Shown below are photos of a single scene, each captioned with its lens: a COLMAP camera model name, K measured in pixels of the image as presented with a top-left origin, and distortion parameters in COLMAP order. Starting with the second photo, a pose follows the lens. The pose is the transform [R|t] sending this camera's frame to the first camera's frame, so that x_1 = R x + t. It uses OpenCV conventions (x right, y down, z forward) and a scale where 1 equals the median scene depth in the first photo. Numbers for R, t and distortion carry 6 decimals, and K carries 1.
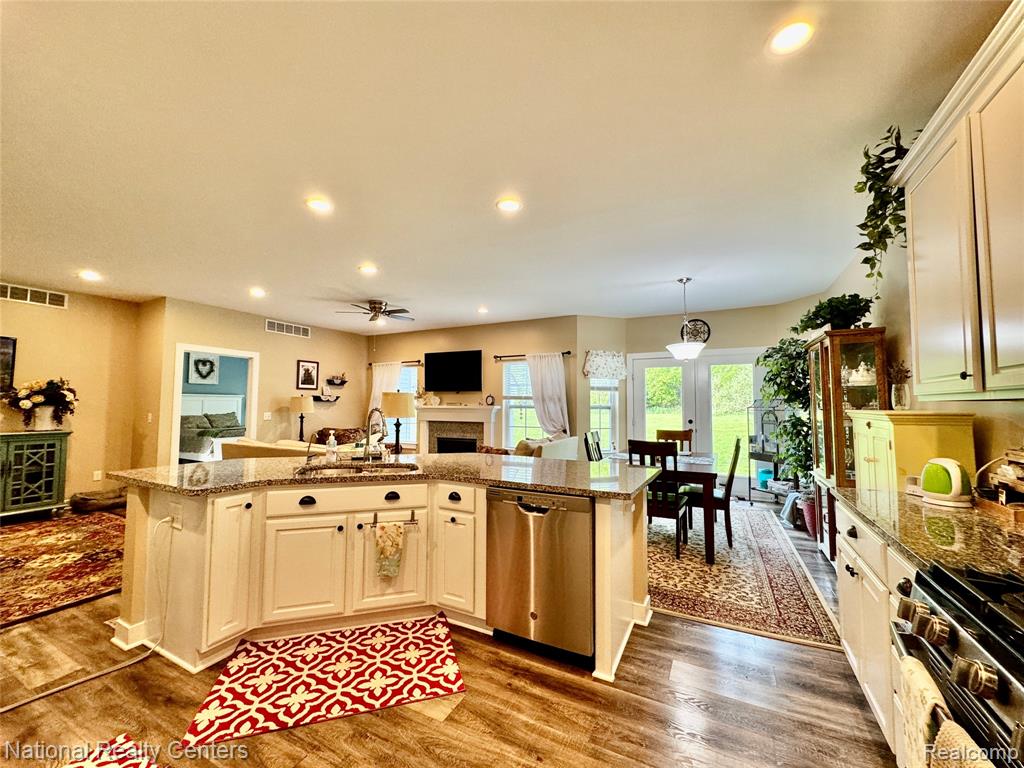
lens RADIAL K [[408.5, 0, 512.9], [0, 408.5, 387.1], [0, 0, 1]] dist [-0.004469, 0.000993]
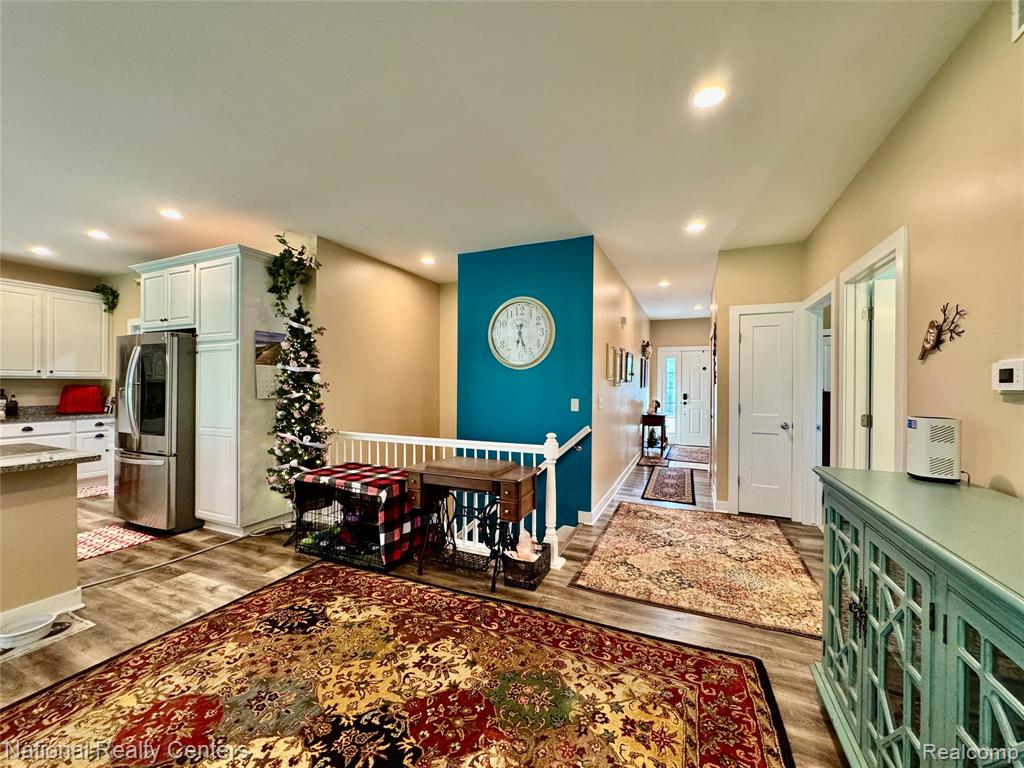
lens RADIAL K [[408.5, 0, 512.2], [0, 408.5, 384.4], [0, 0, 1]] dist [-0.004469, 0.000993]
pose [[-0.998165, -0.011685, -0.059413, -0.947810], [-0.008994, 0.998931, -0.045346, 0.038102], [0.059879, -0.044729, -0.997203, 1.003857]]
